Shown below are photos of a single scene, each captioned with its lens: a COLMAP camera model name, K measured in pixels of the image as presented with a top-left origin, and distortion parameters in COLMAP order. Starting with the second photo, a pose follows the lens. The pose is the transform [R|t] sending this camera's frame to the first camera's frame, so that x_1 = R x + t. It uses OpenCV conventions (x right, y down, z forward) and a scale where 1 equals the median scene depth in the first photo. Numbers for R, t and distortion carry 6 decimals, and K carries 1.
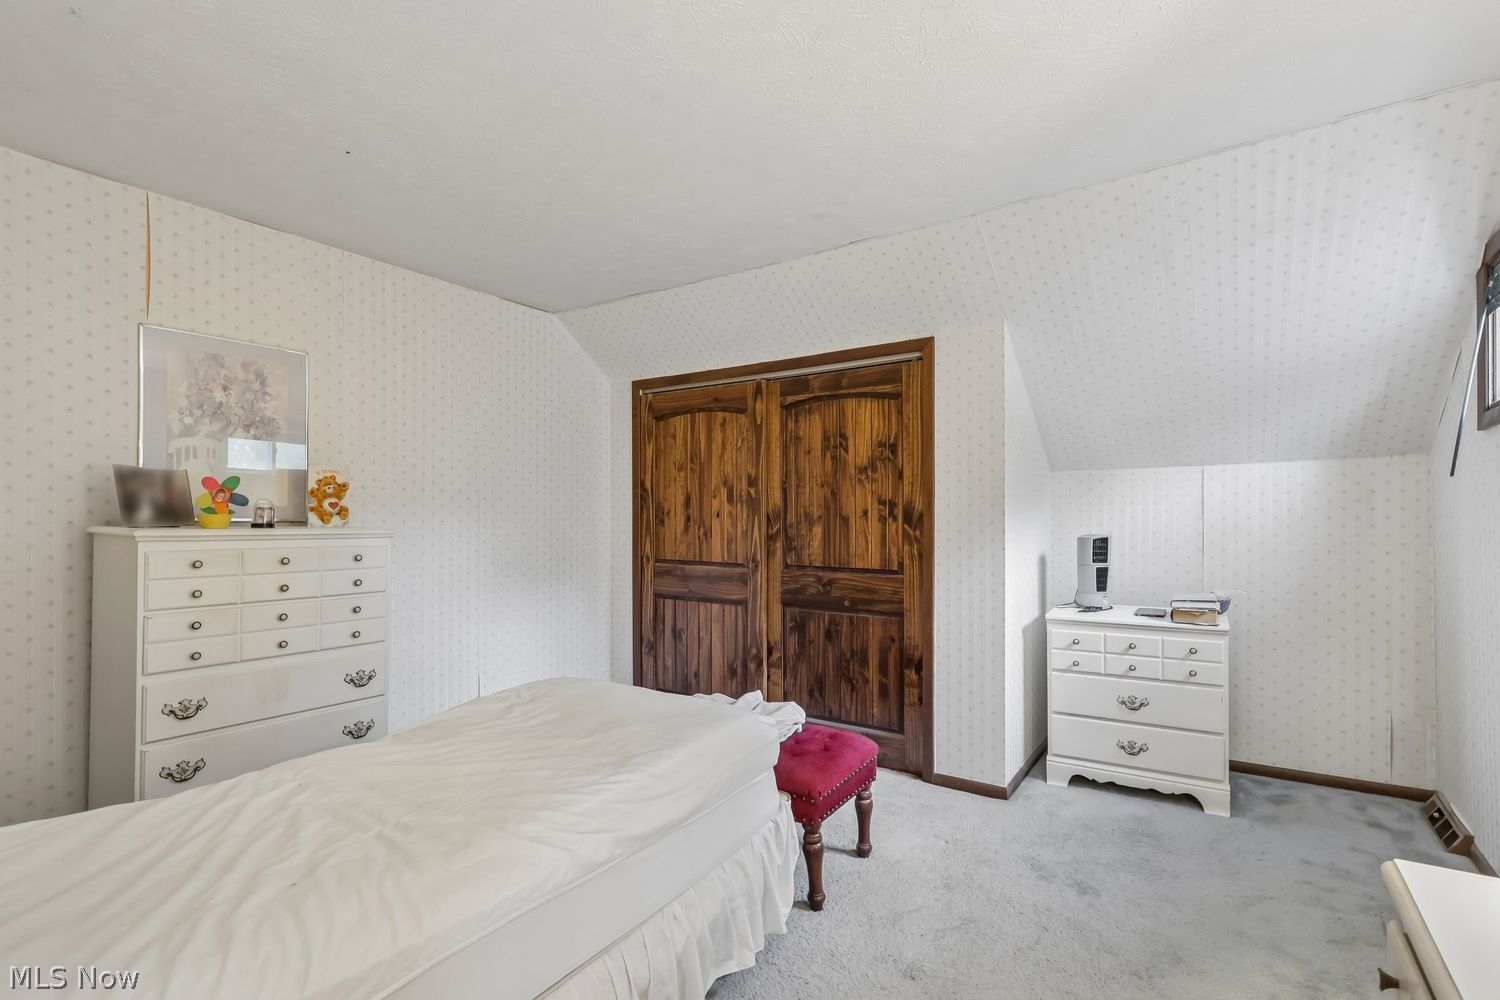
lens RADIAL K [[697.4, 0, 749.1], [0, 697.4, 512.4], [0, 0, 1]] dist [-0.002972, 0.001488]
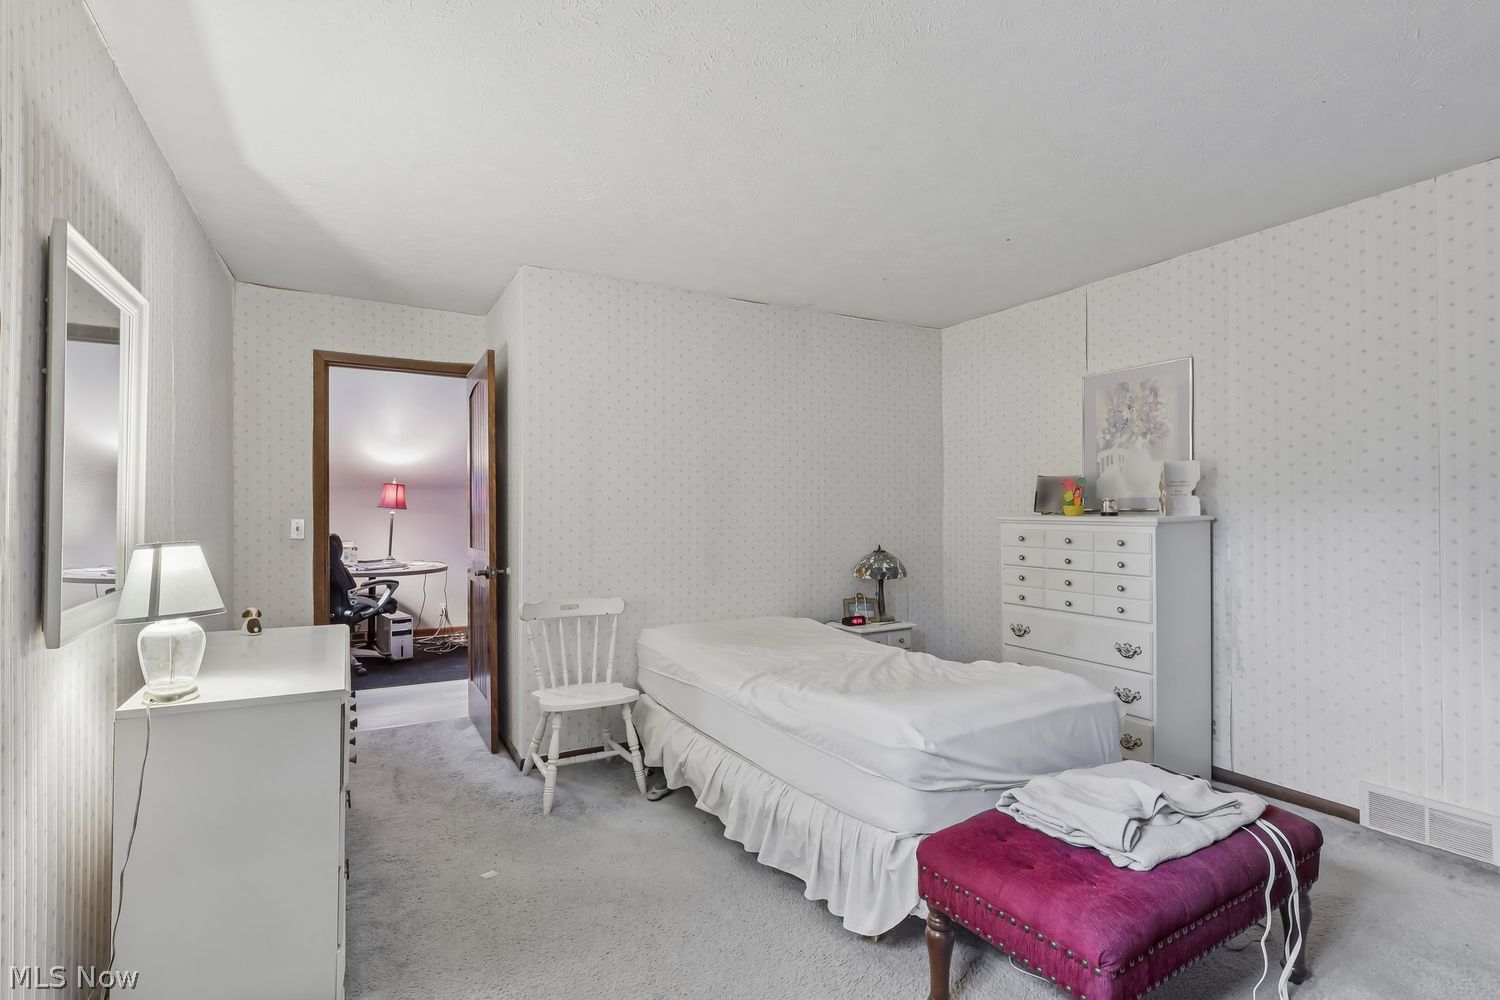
lens RADIAL K [[697.4, 0, 748.7], [0, 697.4, 499.4], [0, 0, 1]] dist [-0.002972, 0.001488]
pose [[-0.443364, -0.011790, -0.896264, 0.727218], [0.008468, 0.999814, -0.017341, 0.008501], [0.896302, -0.015278, -0.443182, 0.962224]]
